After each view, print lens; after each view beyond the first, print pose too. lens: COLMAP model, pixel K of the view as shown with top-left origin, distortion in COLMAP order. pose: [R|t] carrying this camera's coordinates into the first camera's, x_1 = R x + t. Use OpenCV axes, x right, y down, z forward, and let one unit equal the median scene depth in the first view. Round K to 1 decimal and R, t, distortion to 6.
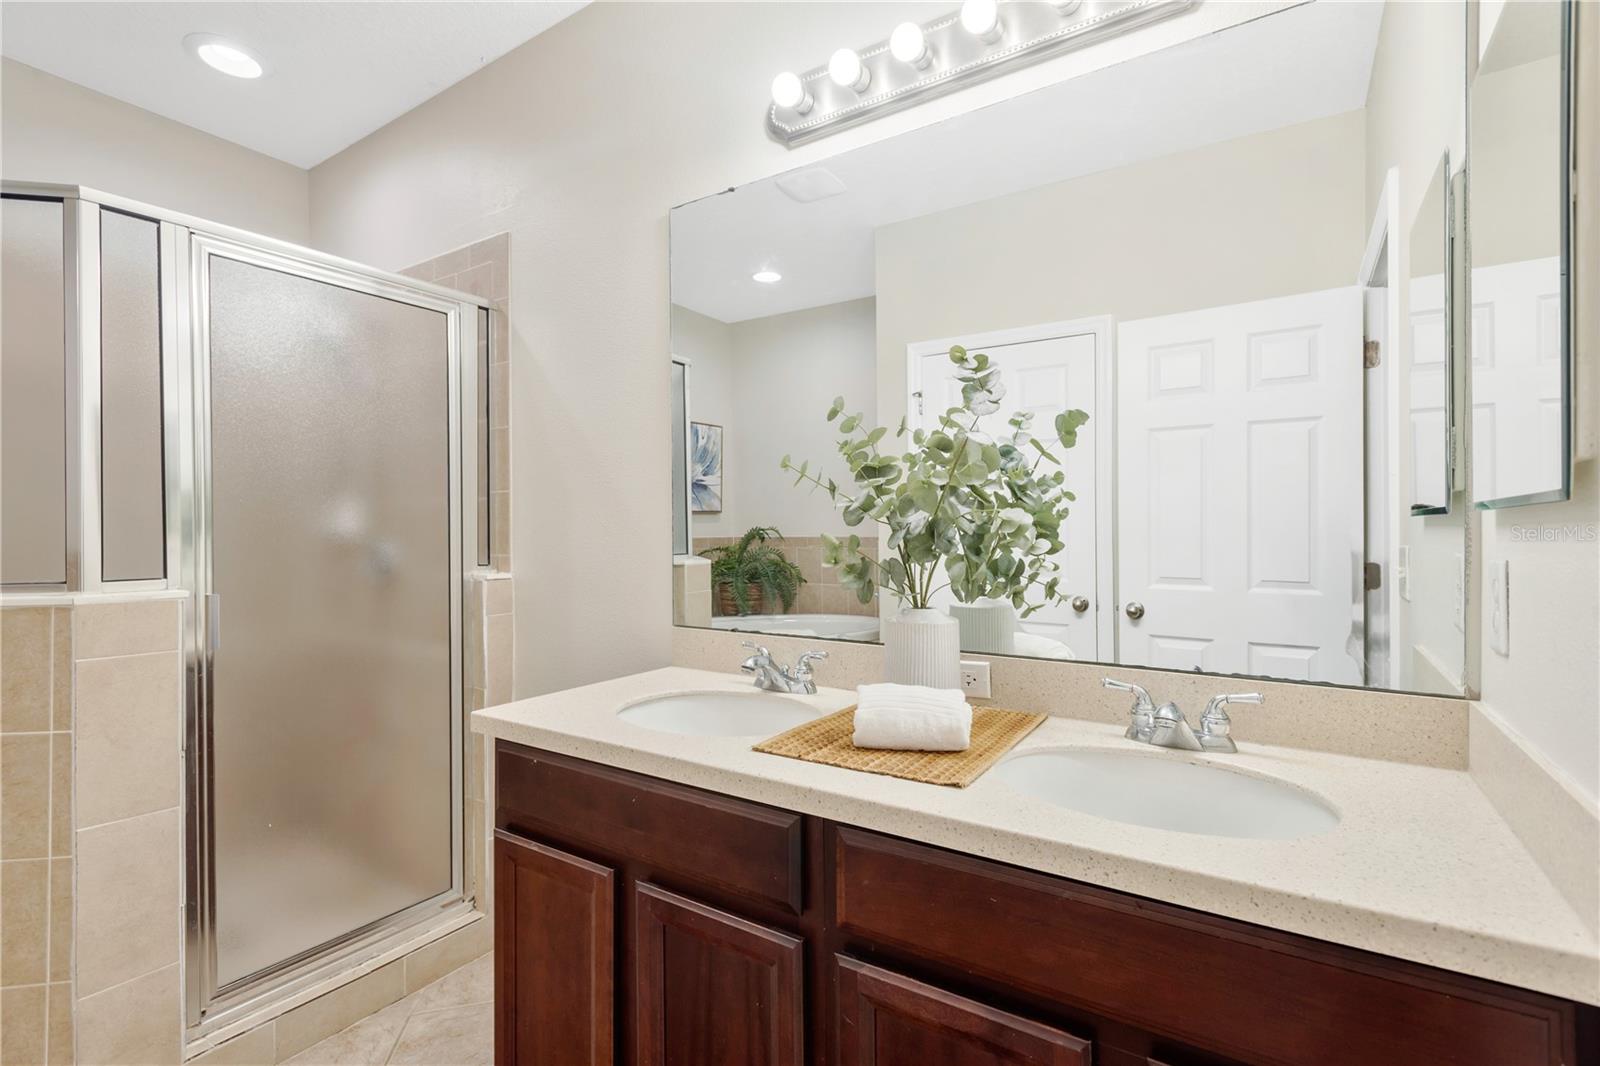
lens RADIAL K [[748.0, 0, 802.8], [0, 748.0, 533.2], [0, 0, 1]] dist [0.018996, -0.005887]
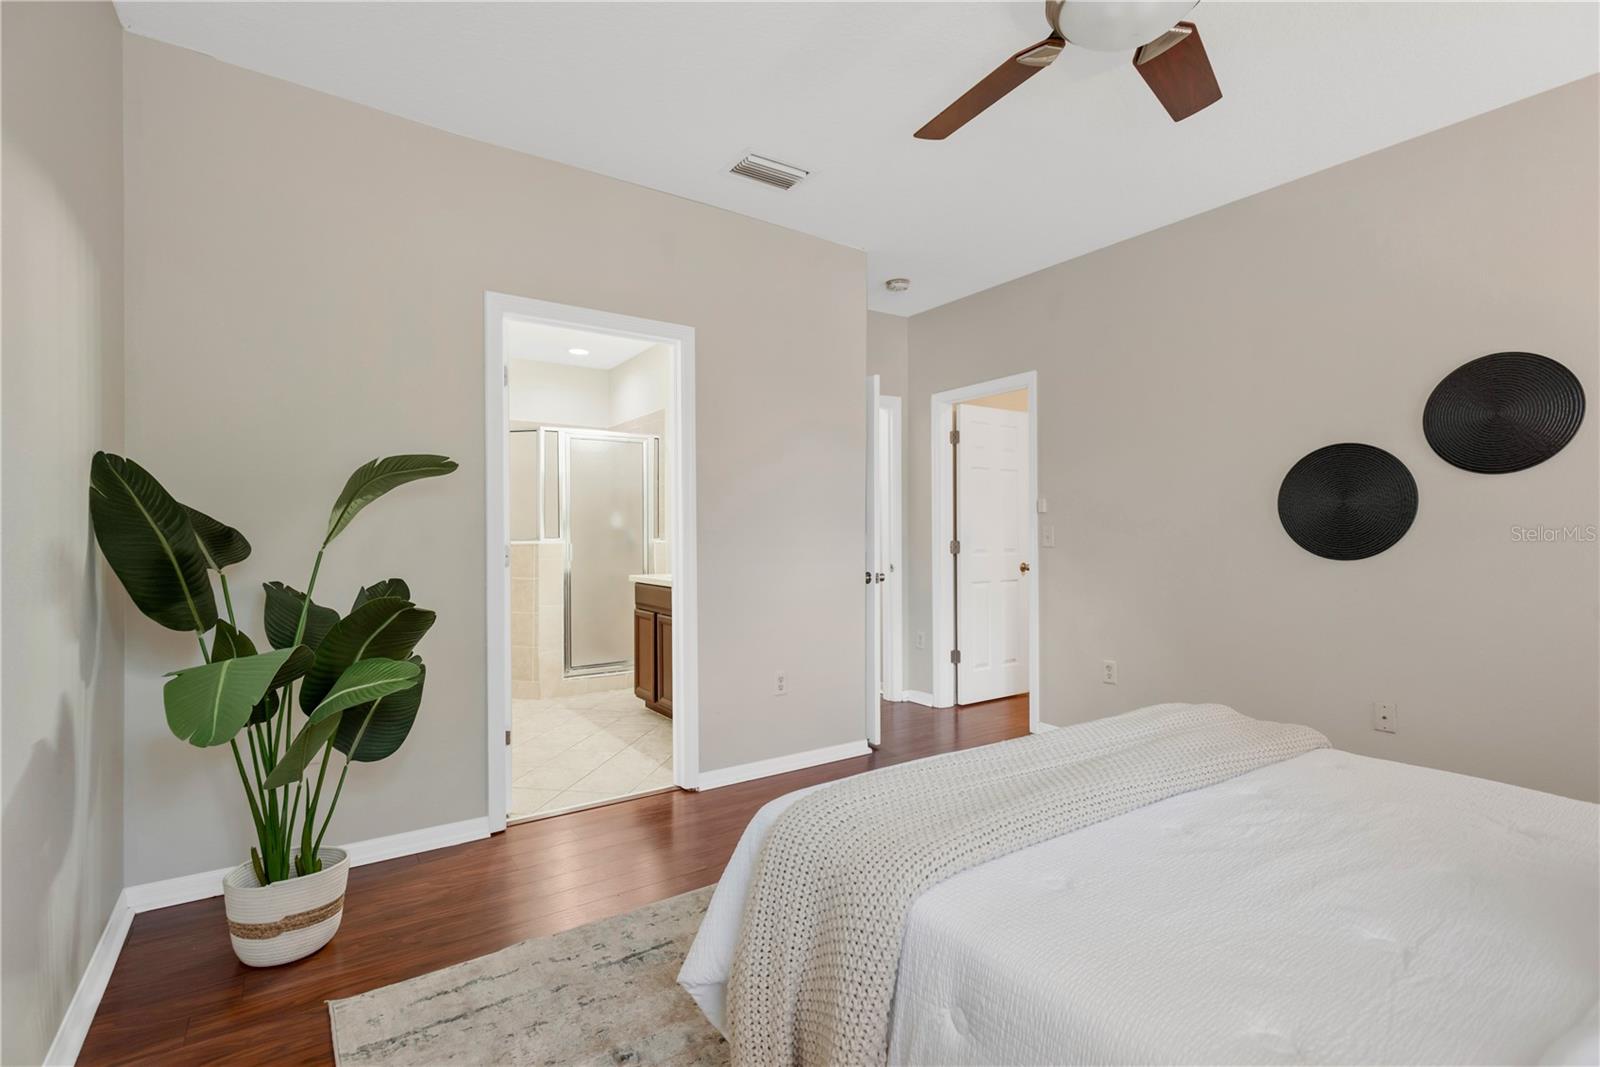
lens RADIAL K [[748.0, 0, 796.9], [0, 748.0, 530.8], [0, 0, 1]] dist [0.018996, -0.005887]
pose [[0.926264, -0.000478, -0.376876, 1.019497], [-0.002576, 0.999968, -0.007599, 0.037535], [0.376868, 0.008010, 0.926232, -1.236444]]
